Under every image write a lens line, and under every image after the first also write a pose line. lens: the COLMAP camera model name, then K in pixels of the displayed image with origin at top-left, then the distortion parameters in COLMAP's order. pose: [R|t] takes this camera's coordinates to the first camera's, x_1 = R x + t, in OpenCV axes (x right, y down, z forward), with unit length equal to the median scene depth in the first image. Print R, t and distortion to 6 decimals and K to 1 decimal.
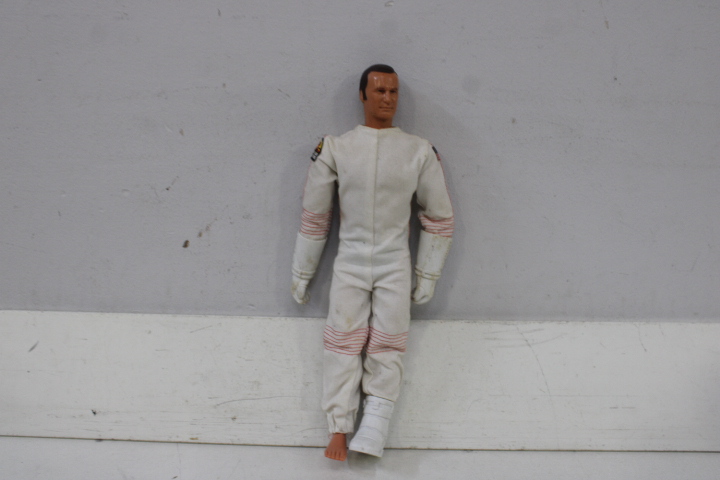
lens RADIAL K [[733.4, 0, 364.4], [0, 733.4, 236.1], [0, 0, 1]] dist [-0.101670, 0.000000]
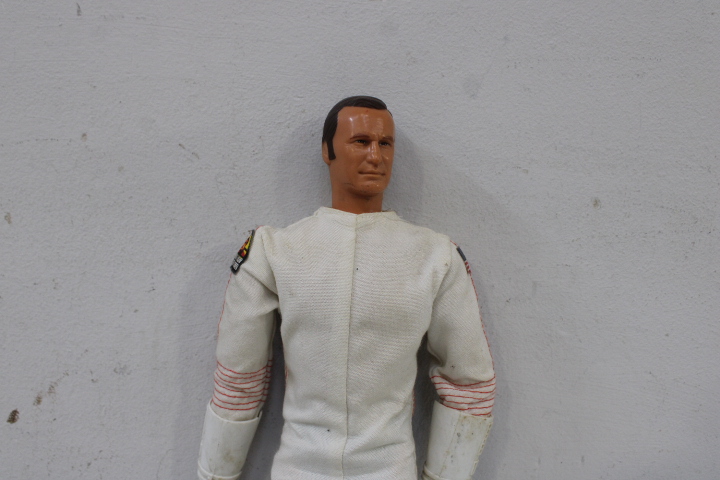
lens RADIAL K [[733.4, 0, 357.7], [0, 733.4, 235.6], [0, 0, 1]] dist [-0.101670, 0.000000]
pose [[0.999751, 0.007703, 0.020945, 0.008222], [-0.004453, 0.988529, -0.150965, -0.047759], [-0.021868, 0.150834, 0.988317, 0.455703]]
